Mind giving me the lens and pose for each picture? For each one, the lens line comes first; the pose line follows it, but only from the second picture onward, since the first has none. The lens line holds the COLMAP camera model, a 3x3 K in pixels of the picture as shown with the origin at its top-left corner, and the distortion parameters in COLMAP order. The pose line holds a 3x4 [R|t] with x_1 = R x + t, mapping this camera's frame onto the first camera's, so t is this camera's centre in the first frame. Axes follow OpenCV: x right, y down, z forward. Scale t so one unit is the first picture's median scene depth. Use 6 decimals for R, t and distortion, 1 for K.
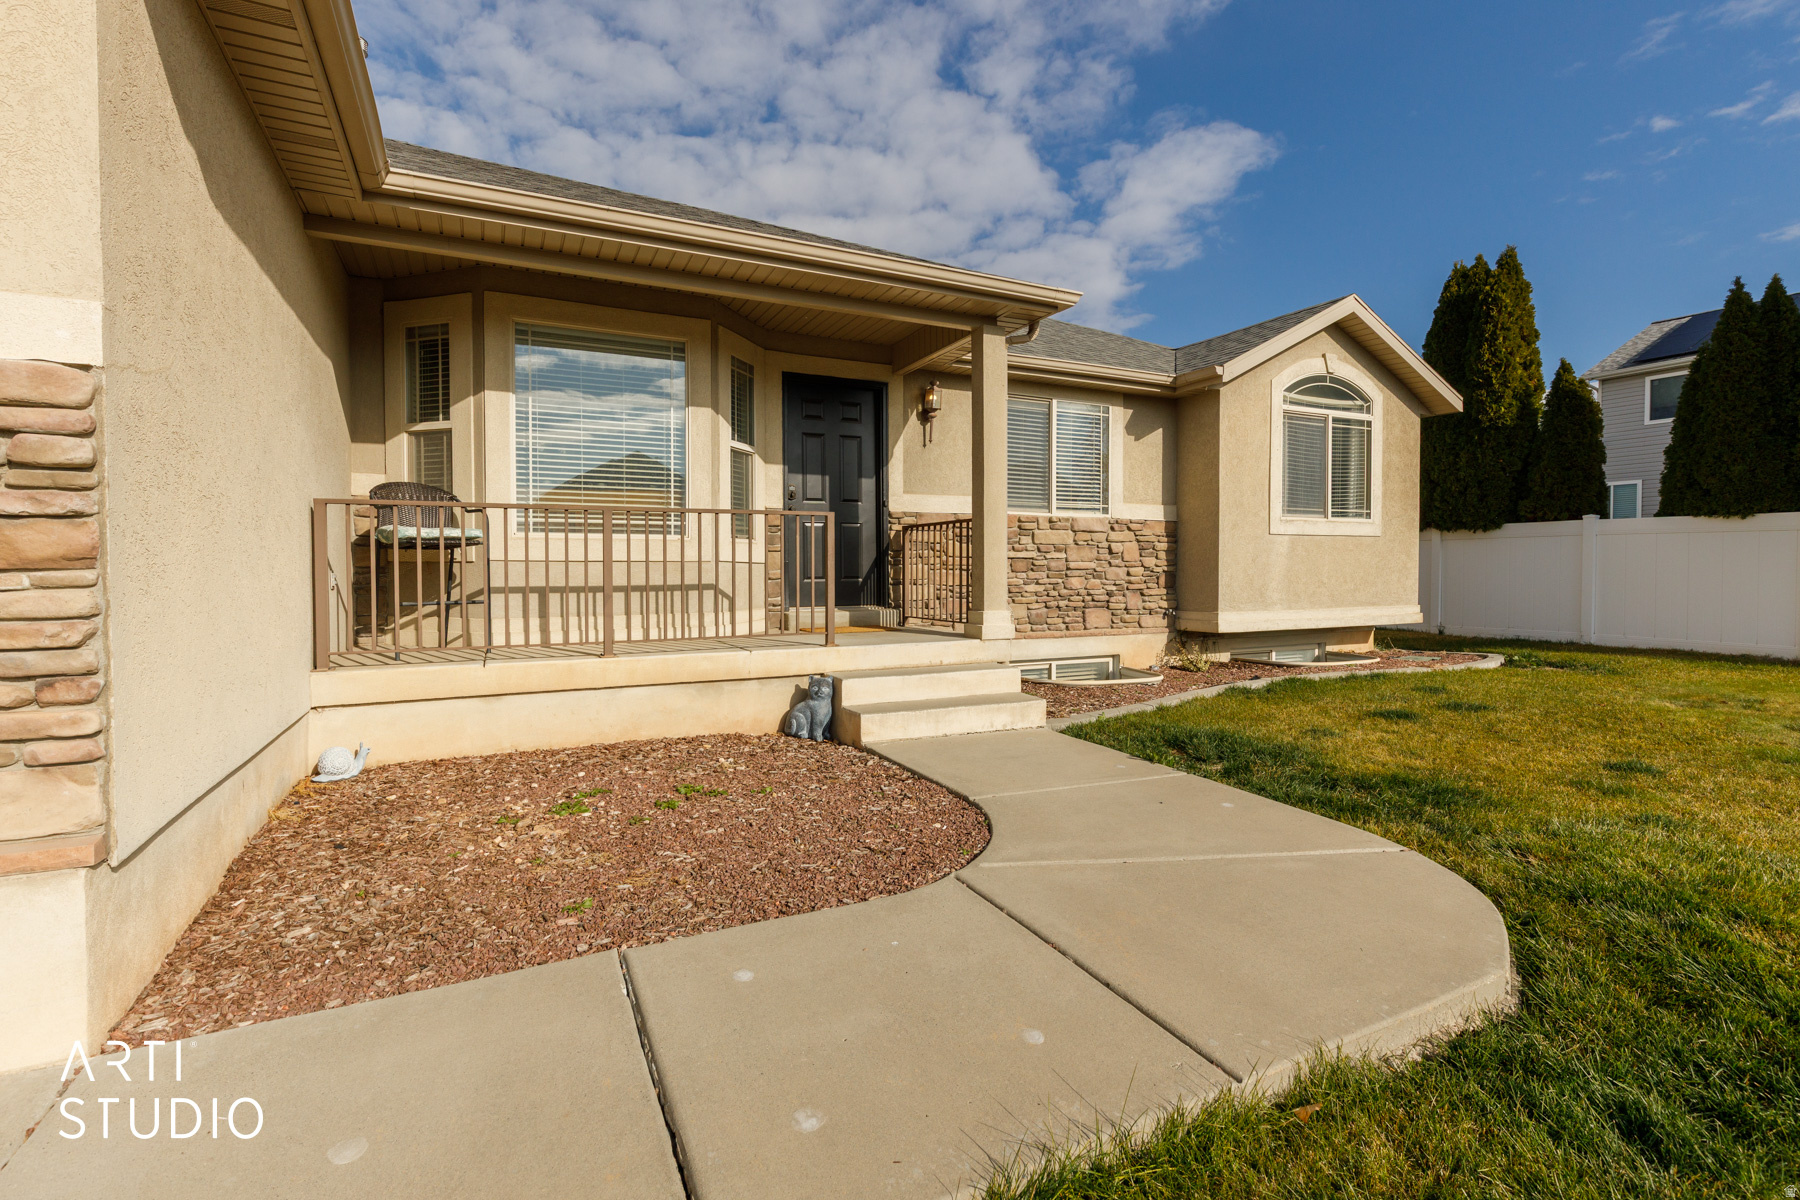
lens RADIAL K [[811.5, 0, 900.5], [0, 811.5, 583.9], [0, 0, 1]] dist [-0.000721, -0.000269]
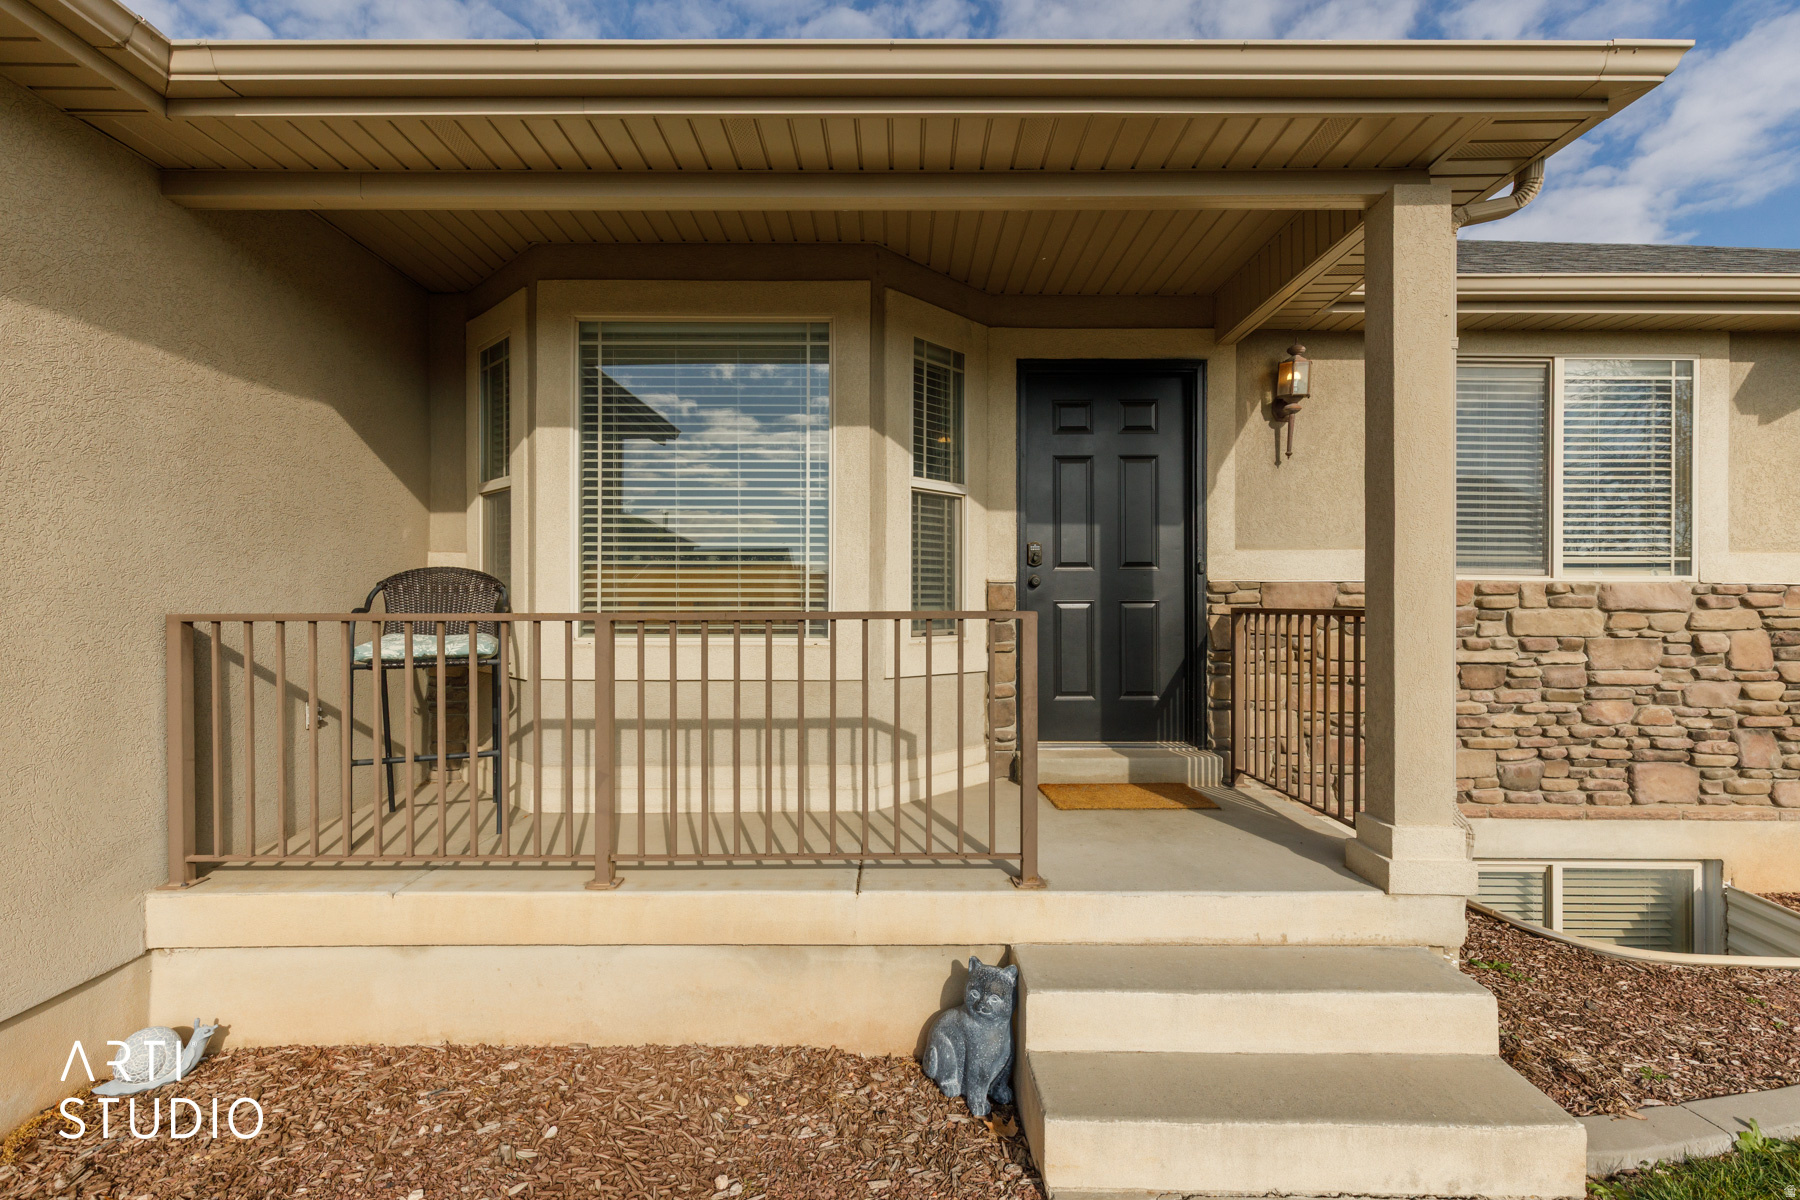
lens RADIAL K [[816.2, 0, 910.3], [0, 816.2, 597.2], [0, 0, 1]] dist [0.000092, -0.000086]
pose [[0.900459, 0.003965, -0.434923, 0.046639], [-0.012785, 0.999768, -0.017355, -0.064108], [0.434753, 0.021188, 0.900300, 0.378641]]
